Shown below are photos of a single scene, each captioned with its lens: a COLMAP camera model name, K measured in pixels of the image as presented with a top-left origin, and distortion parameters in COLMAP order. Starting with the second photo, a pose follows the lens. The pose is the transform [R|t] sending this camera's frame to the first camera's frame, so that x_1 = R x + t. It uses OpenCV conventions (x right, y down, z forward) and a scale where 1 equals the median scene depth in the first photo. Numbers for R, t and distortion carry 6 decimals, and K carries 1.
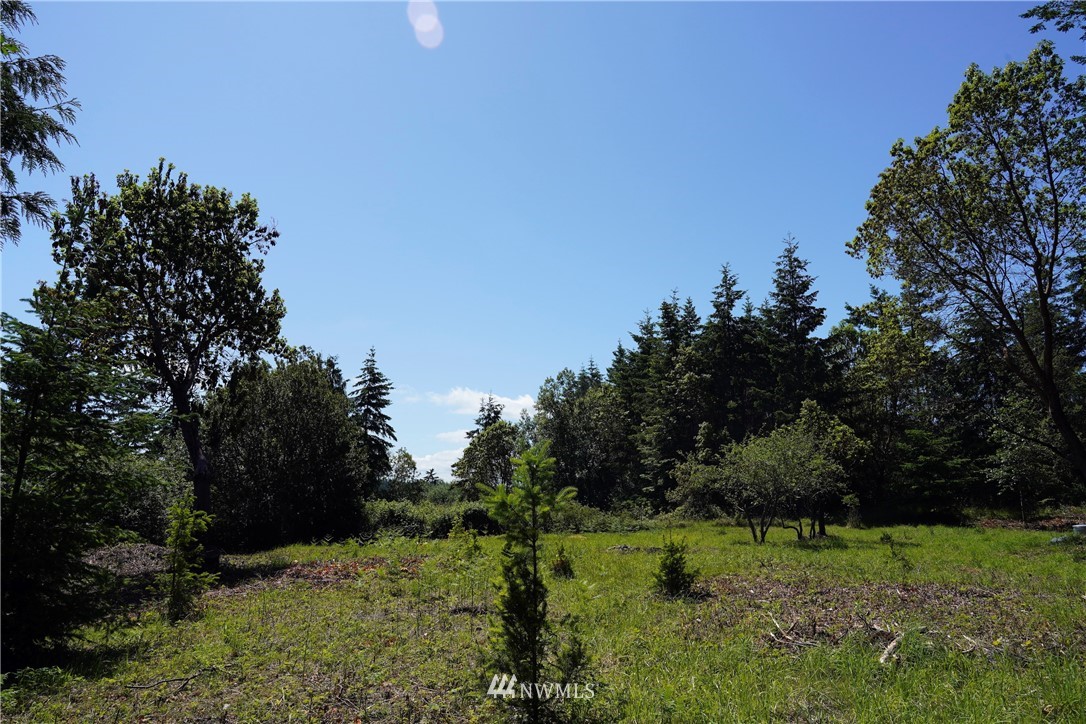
lens RADIAL K [[715.3, 0, 557.2], [0, 715.3, 359.5], [0, 0, 1]] dist [0.005169, 0.001665]
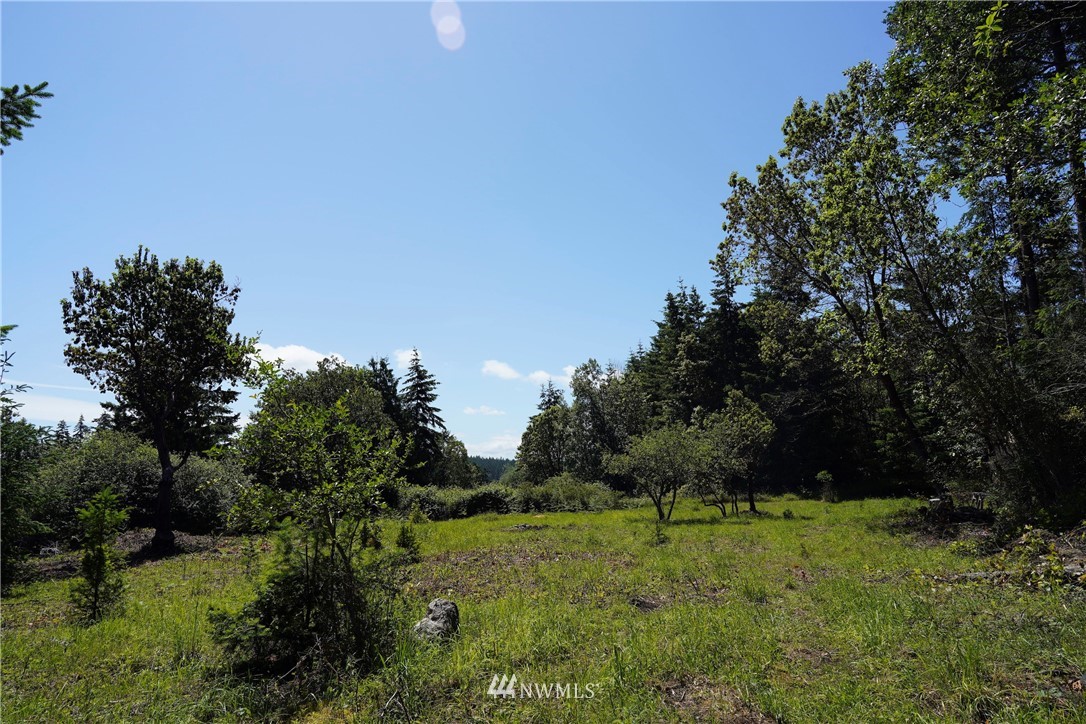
lens RADIAL K [[715.3, 0, 557.2], [0, 715.3, 359.5], [0, 0, 1]] dist [0.005169, 0.001665]
pose [[0.986398, -0.050931, -0.156285, 0.138124], [0.056122, 0.998003, 0.028986, -0.020700], [0.154497, -0.037363, 0.987287, -0.072636]]
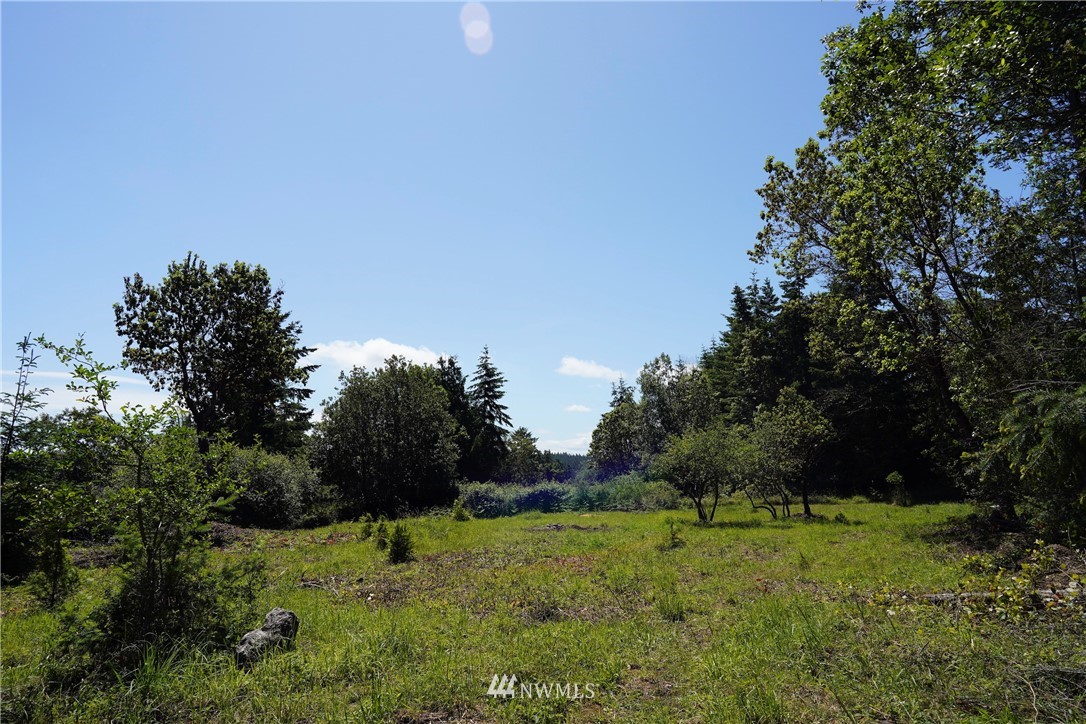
lens RADIAL K [[715.3, 0, 557.2], [0, 715.3, 359.5], [0, 0, 1]] dist [0.005169, 0.001665]
pose [[0.959426, -0.058279, -0.275871, 0.172291], [0.067939, 0.997361, 0.025582, -0.018150], [0.273652, -0.043287, 0.960854, -0.056398]]
